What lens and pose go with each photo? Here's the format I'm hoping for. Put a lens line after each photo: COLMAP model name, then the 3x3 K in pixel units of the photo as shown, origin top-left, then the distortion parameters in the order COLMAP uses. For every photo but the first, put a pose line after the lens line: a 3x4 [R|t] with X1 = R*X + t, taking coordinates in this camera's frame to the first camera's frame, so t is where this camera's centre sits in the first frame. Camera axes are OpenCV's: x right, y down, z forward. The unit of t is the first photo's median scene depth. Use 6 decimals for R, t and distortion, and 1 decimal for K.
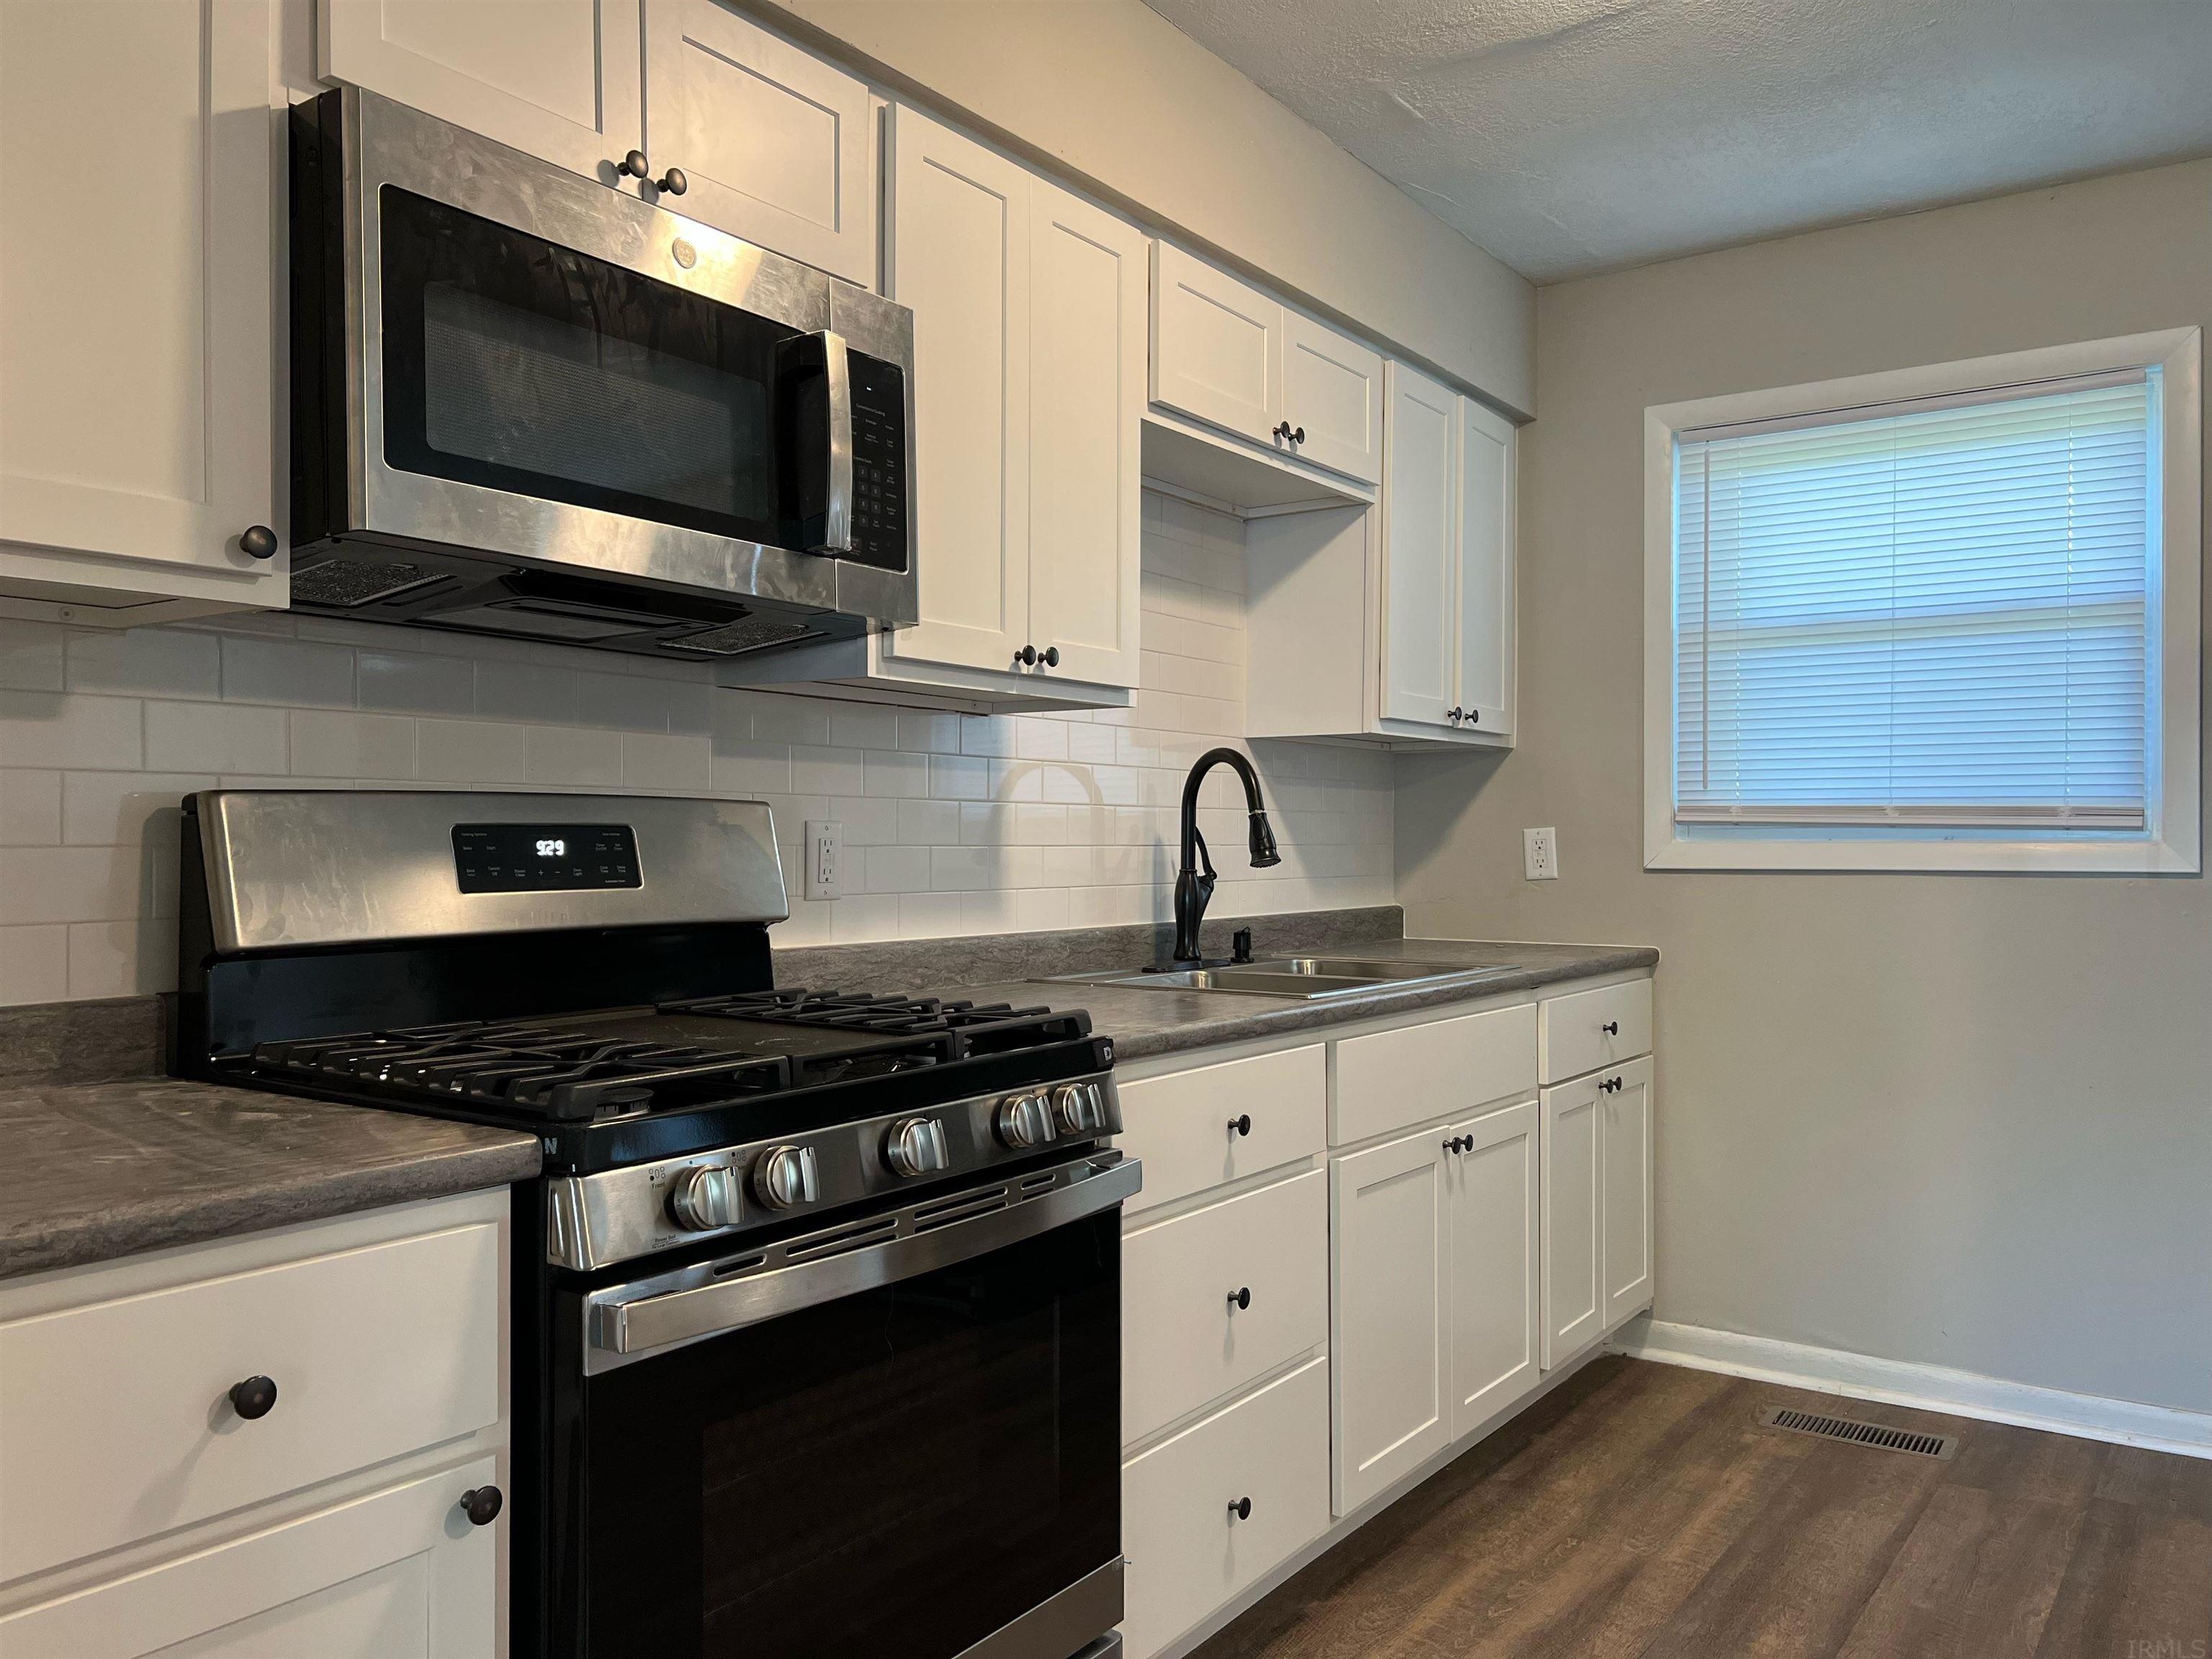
lens RADIAL K [[1666.1, 0, 1106.0], [0, 1666.1, 829.5], [0, 0, 1]] dist [0.037992, -0.044633]
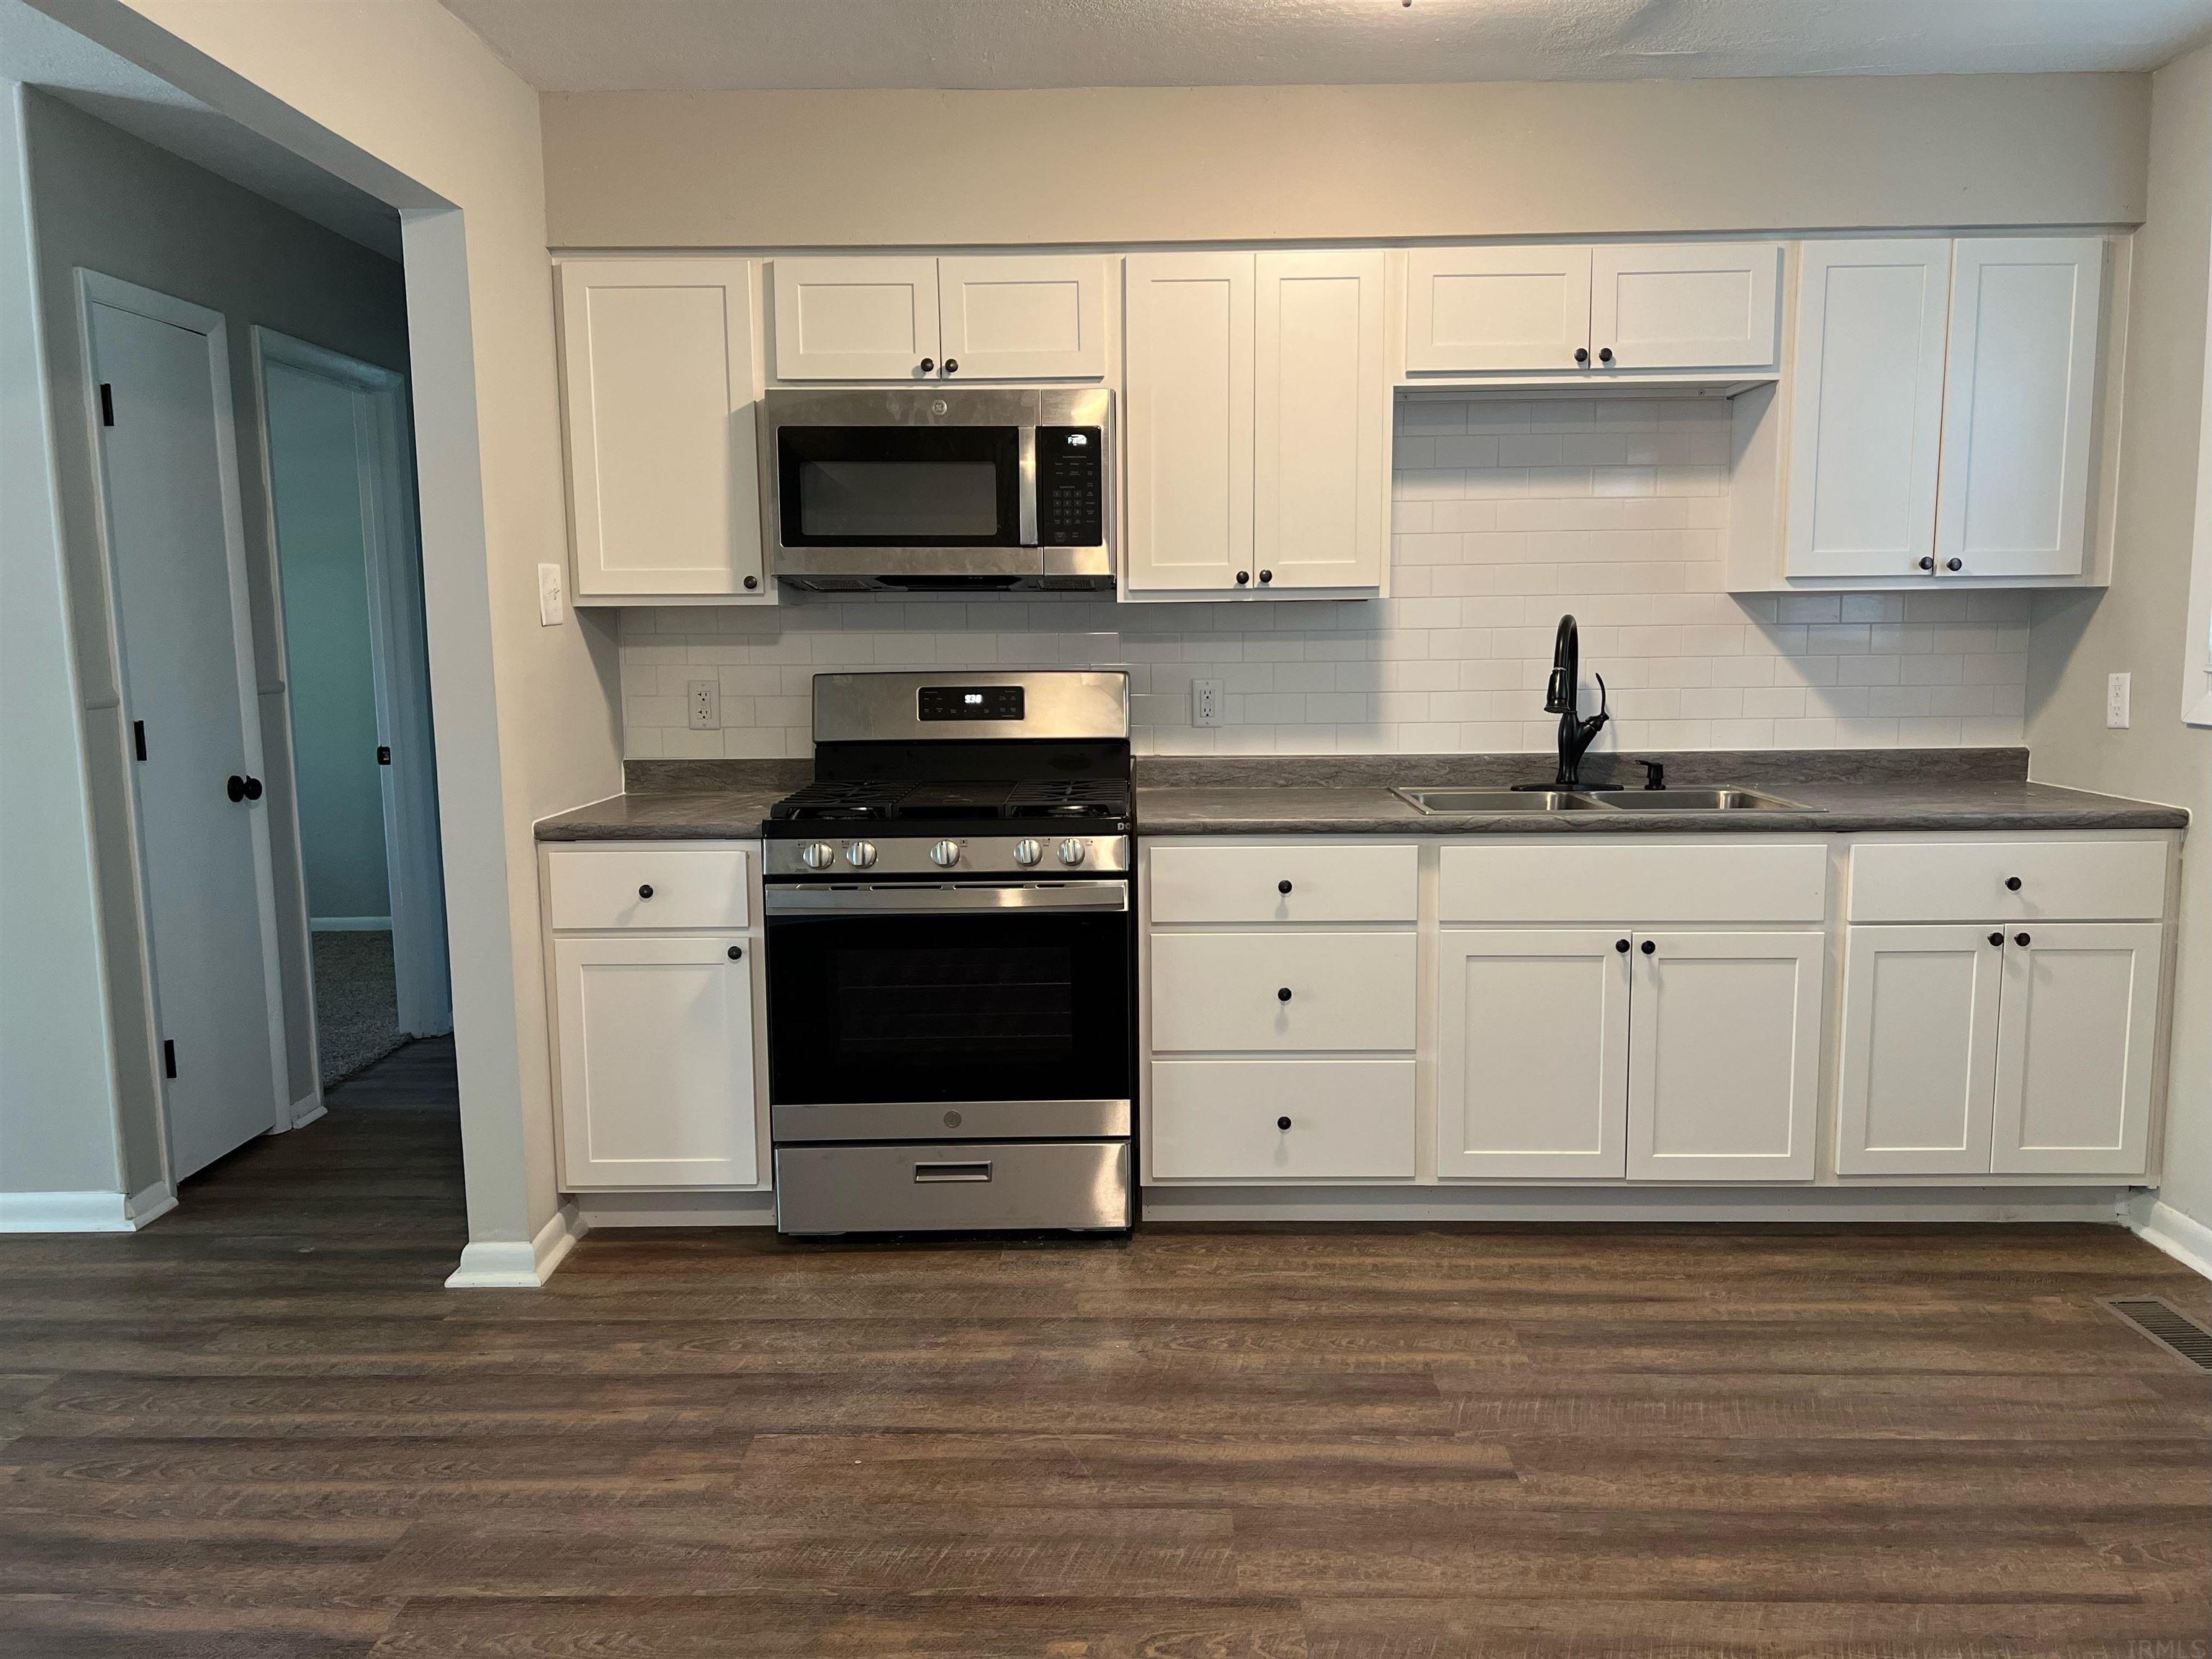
lens RADIAL K [[1666.1, 0, 1106.0], [0, 1666.1, 829.5], [0, 0, 1]] dist [0.037992, -0.044633]
pose [[0.561317, 0.095167, -0.822111, 1.000244], [0.017199, 0.991810, 0.126555, -0.059318], [0.827422, -0.085177, 0.555083, 0.004683]]
